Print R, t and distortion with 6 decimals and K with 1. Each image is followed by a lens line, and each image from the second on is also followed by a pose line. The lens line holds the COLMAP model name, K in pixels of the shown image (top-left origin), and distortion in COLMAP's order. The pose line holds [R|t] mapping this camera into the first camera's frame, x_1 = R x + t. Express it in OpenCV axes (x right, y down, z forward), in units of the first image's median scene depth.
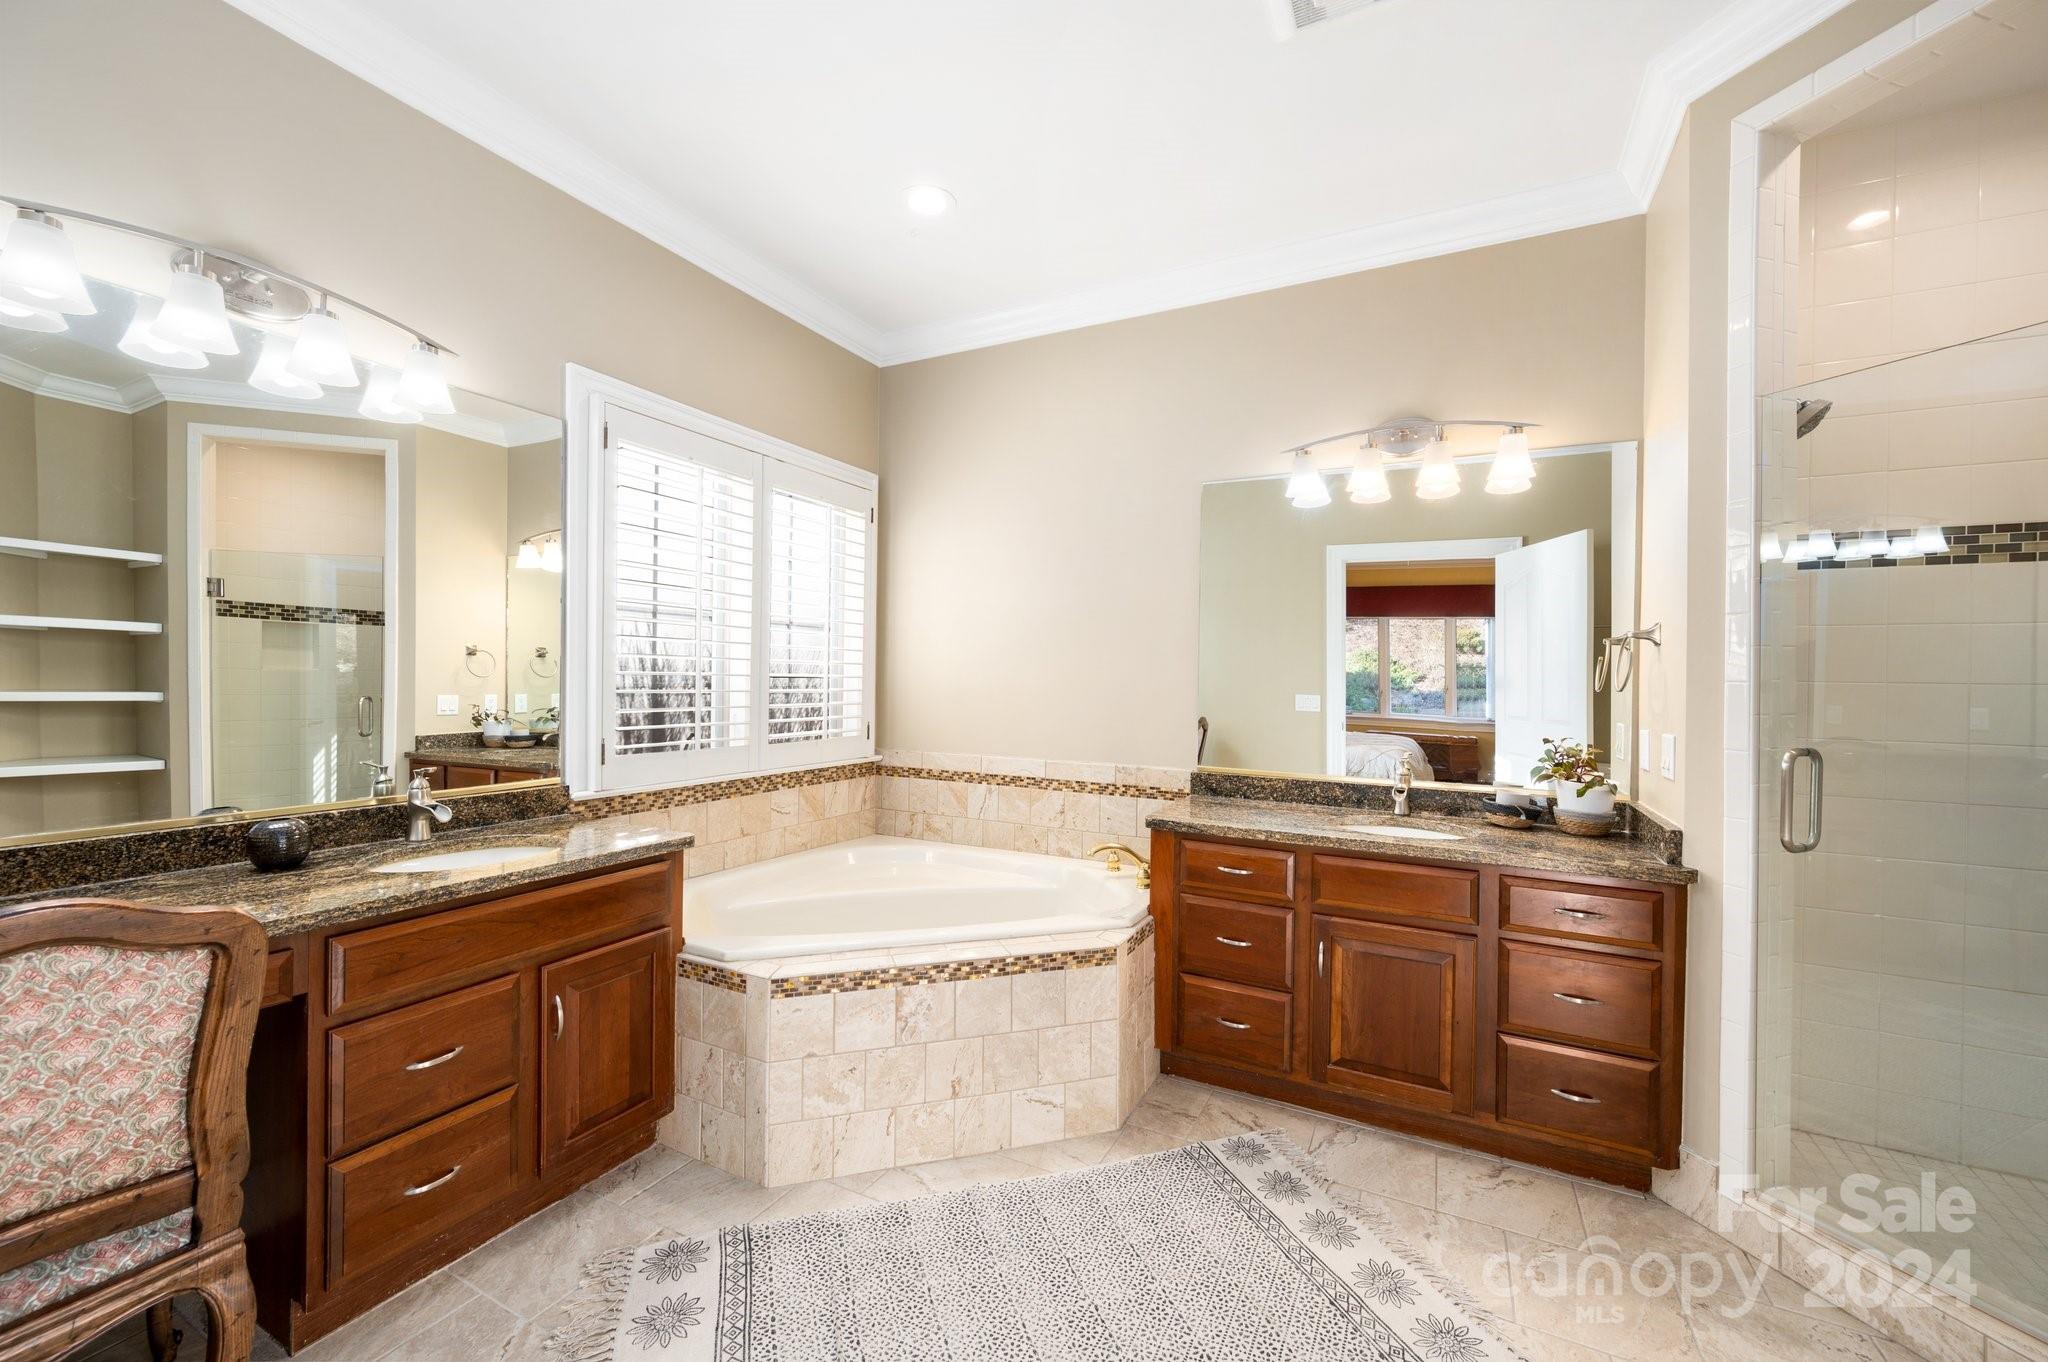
lens RADIAL K [[813.3, 0, 1023.6], [0, 813.3, 686.5], [0, 0, 1]] dist [-0.002485, -0.000226]
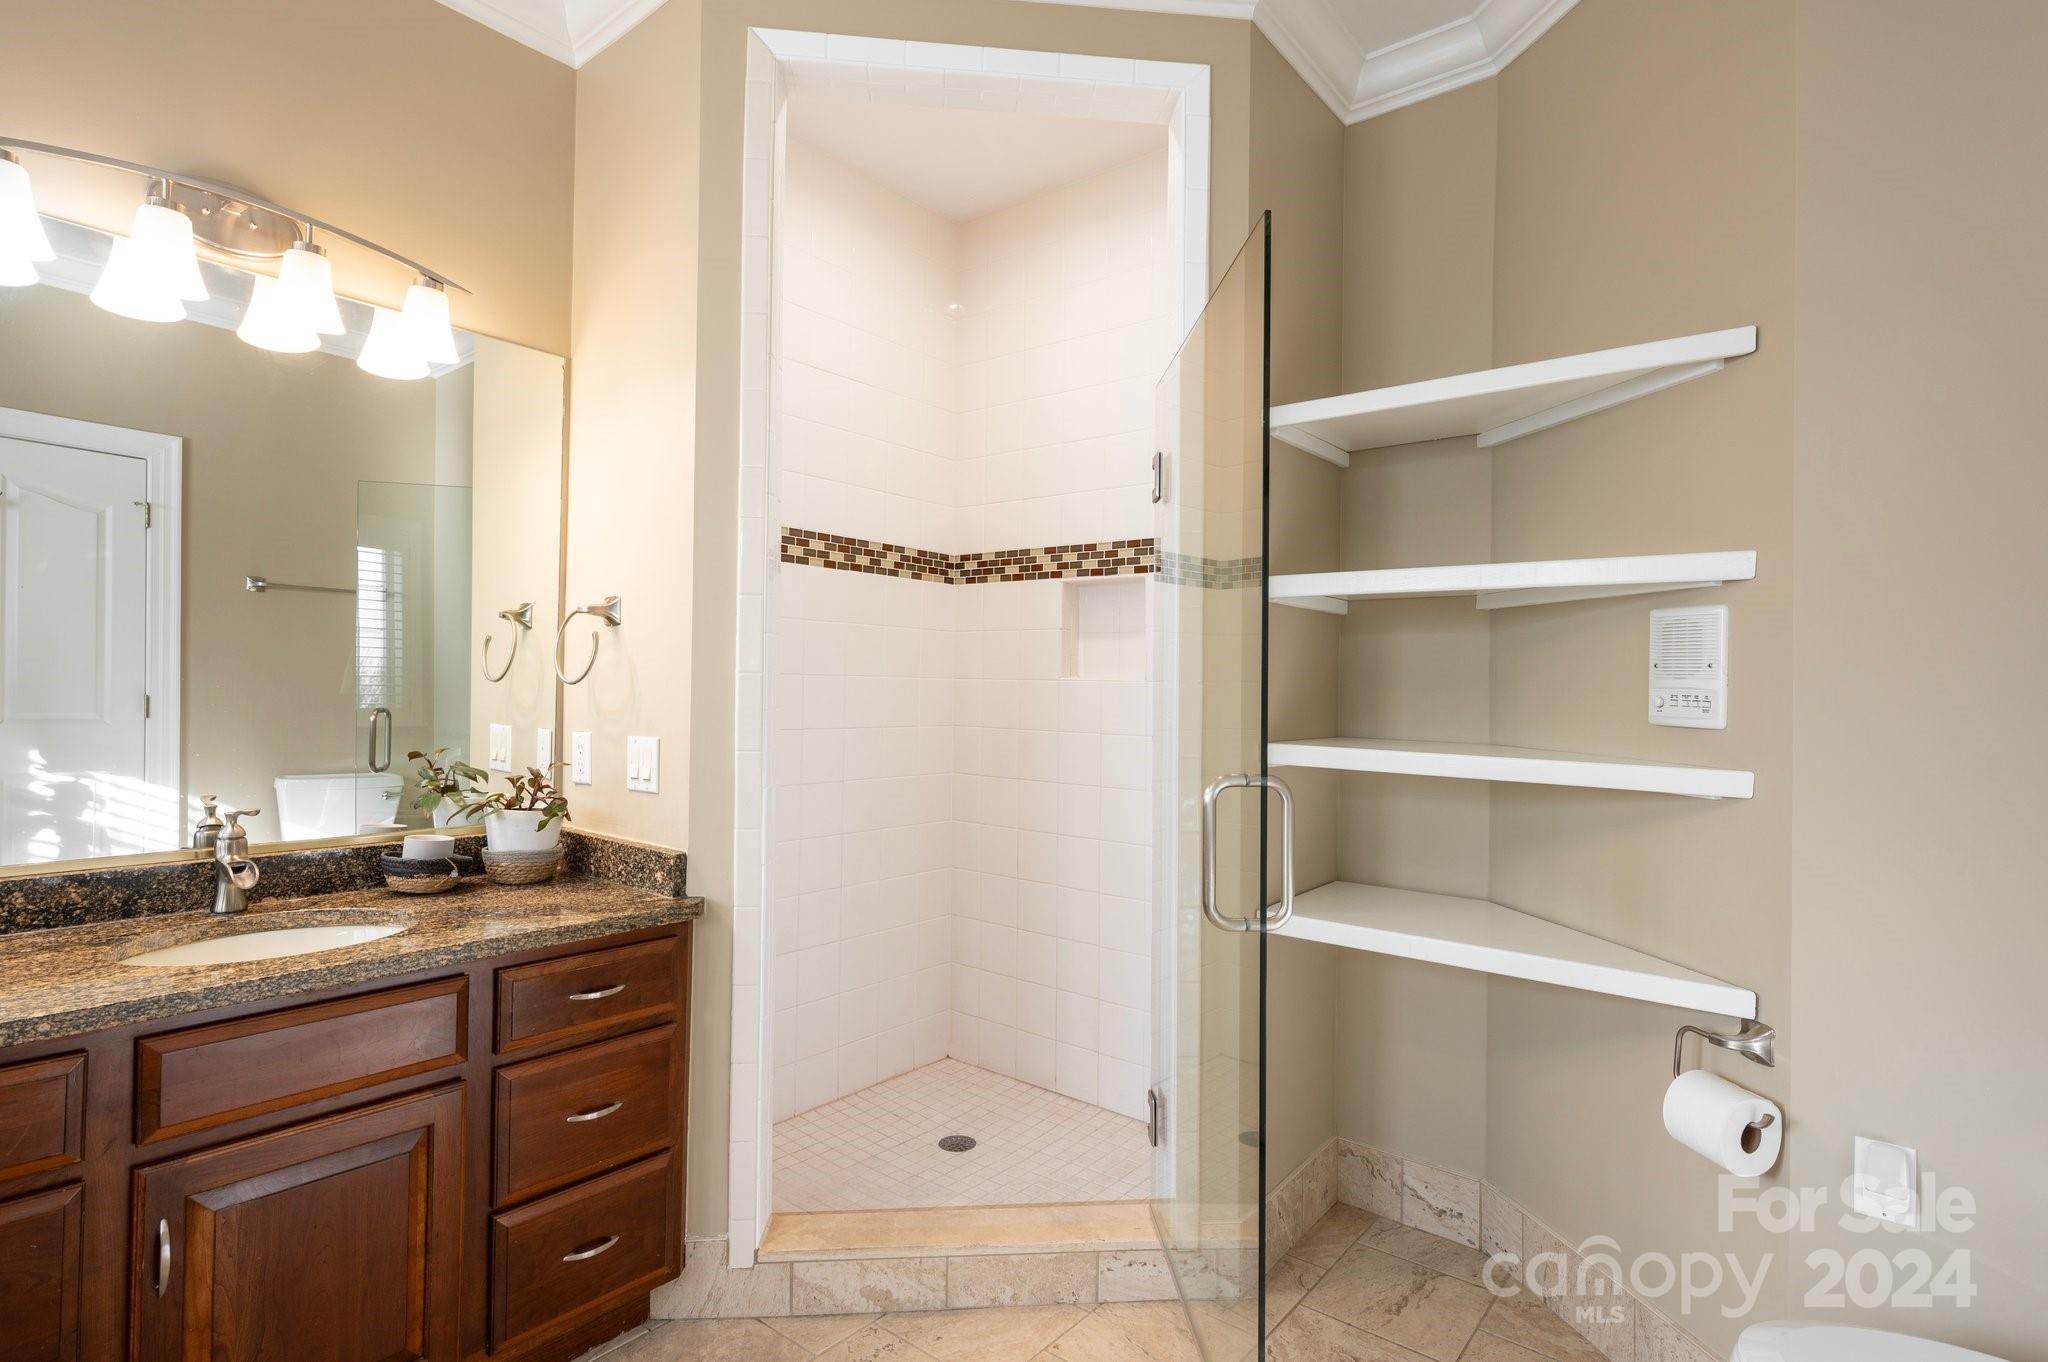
lens RADIAL K [[1017.8, 0, 1026.2], [0, 1017.8, 678.3], [0, 0, 1]] dist [-0.003342, 0.000197]
pose [[0.187780, 0.001649, 0.982210, -0.128292], [-0.006256, 0.999980, -0.000483, -0.000698], [-0.982191, -0.006055, 0.187787, 0.453237]]
